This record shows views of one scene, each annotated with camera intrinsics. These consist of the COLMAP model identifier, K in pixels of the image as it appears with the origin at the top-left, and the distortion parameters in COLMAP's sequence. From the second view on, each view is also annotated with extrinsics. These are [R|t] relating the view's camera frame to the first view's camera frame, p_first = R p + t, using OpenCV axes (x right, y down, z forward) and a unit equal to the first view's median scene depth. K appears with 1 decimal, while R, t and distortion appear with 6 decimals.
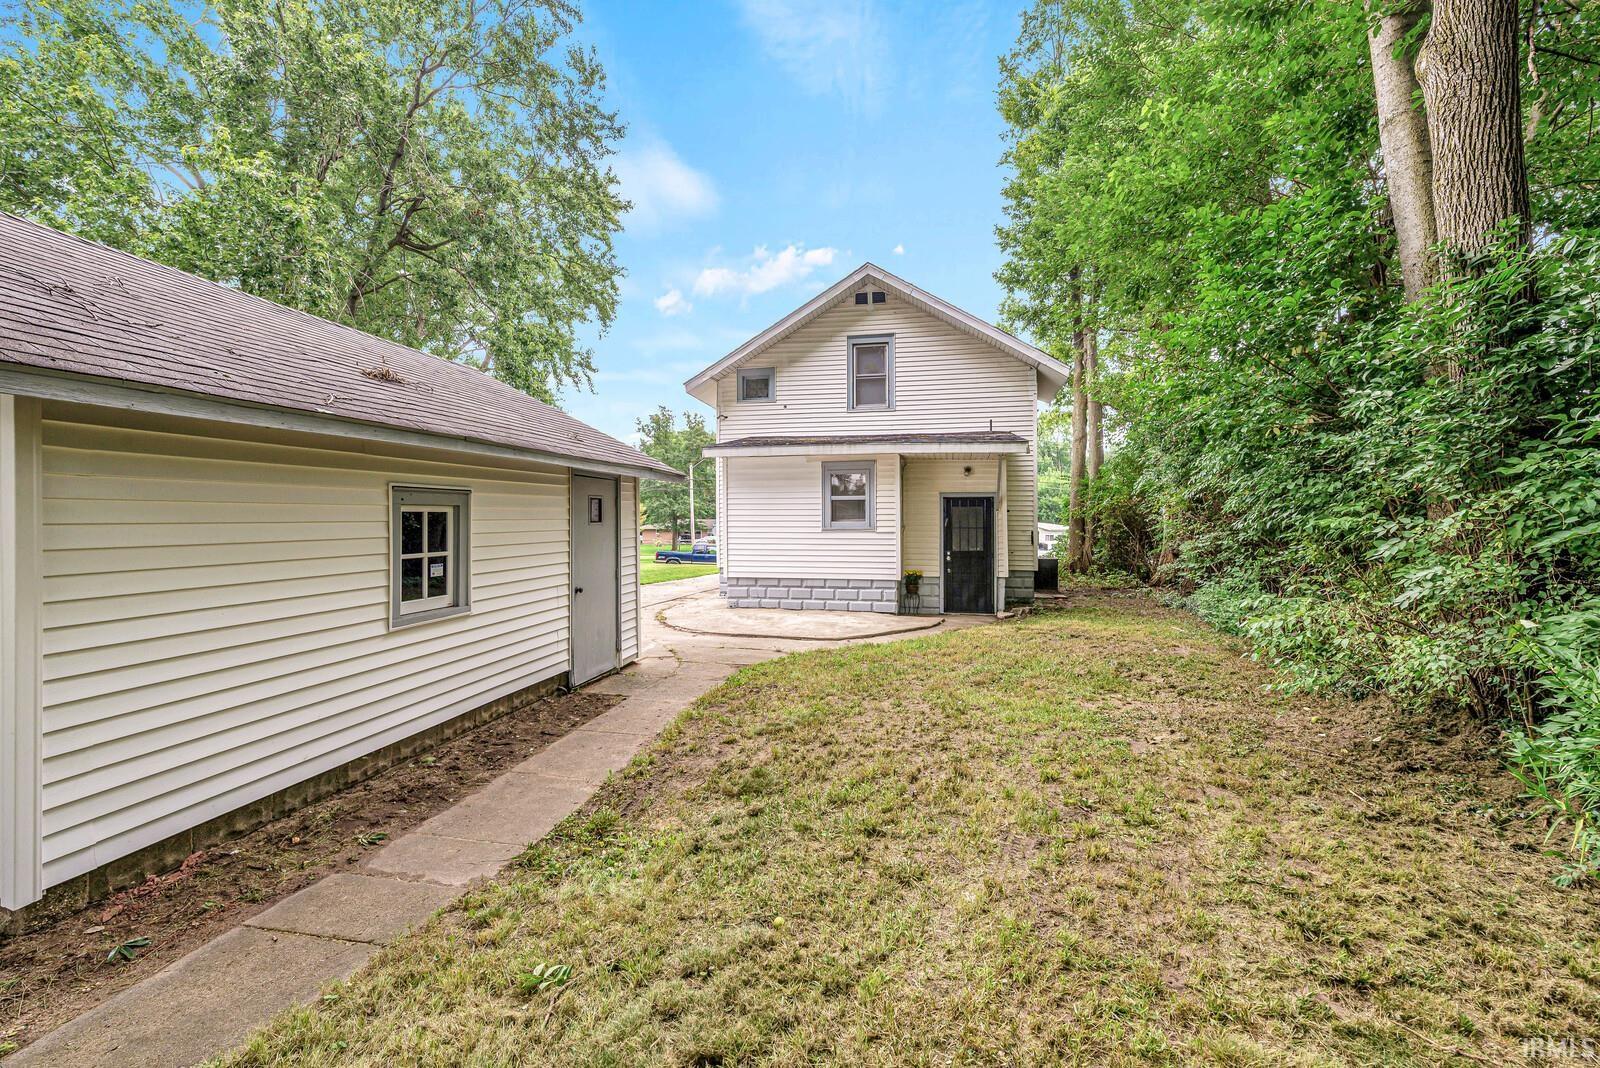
lens RADIAL K [[692.7, 0, 800.5], [0, 692.7, 527.6], [0, 0, 1]] dist [0.000016, 0.000102]
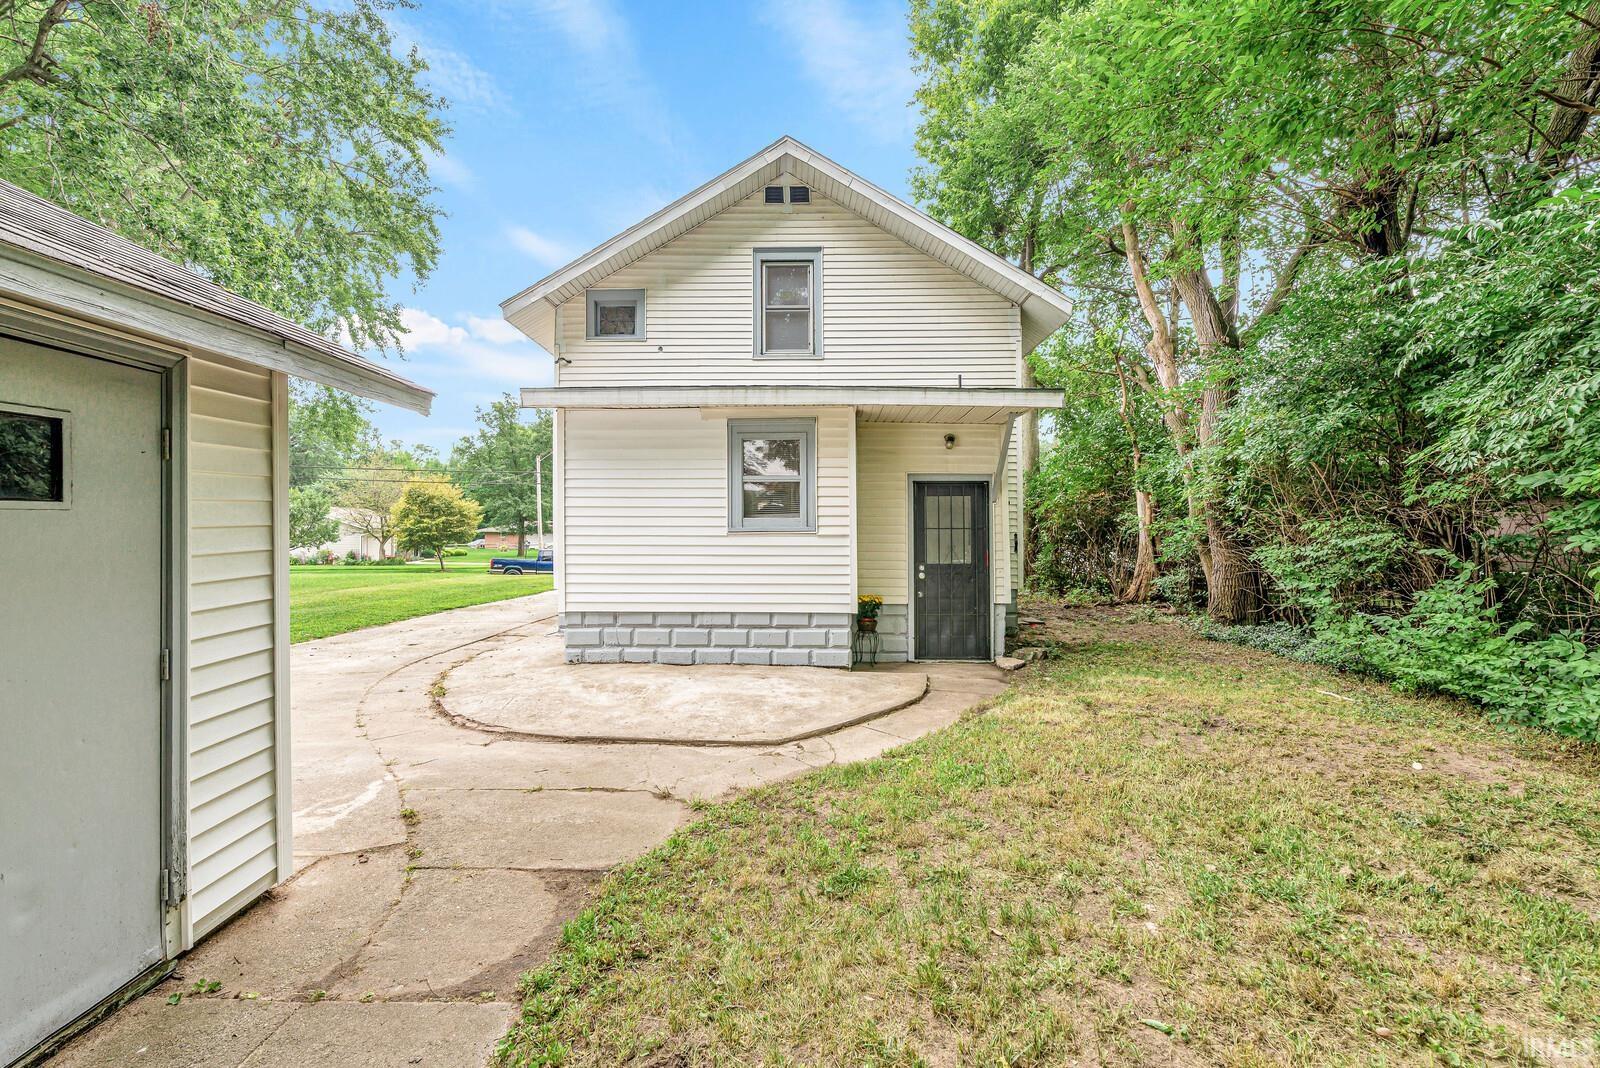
lens RADIAL K [[692.7, 0, 794.5], [0, 692.7, 530.1], [0, 0, 1]] dist [0.000016, 0.000102]
pose [[0.982322, 0.001048, 0.187198, -0.021301], [-0.000822, 0.999999, -0.001286, 0.002441], [-0.187199, 0.001109, 0.982321, 0.342071]]
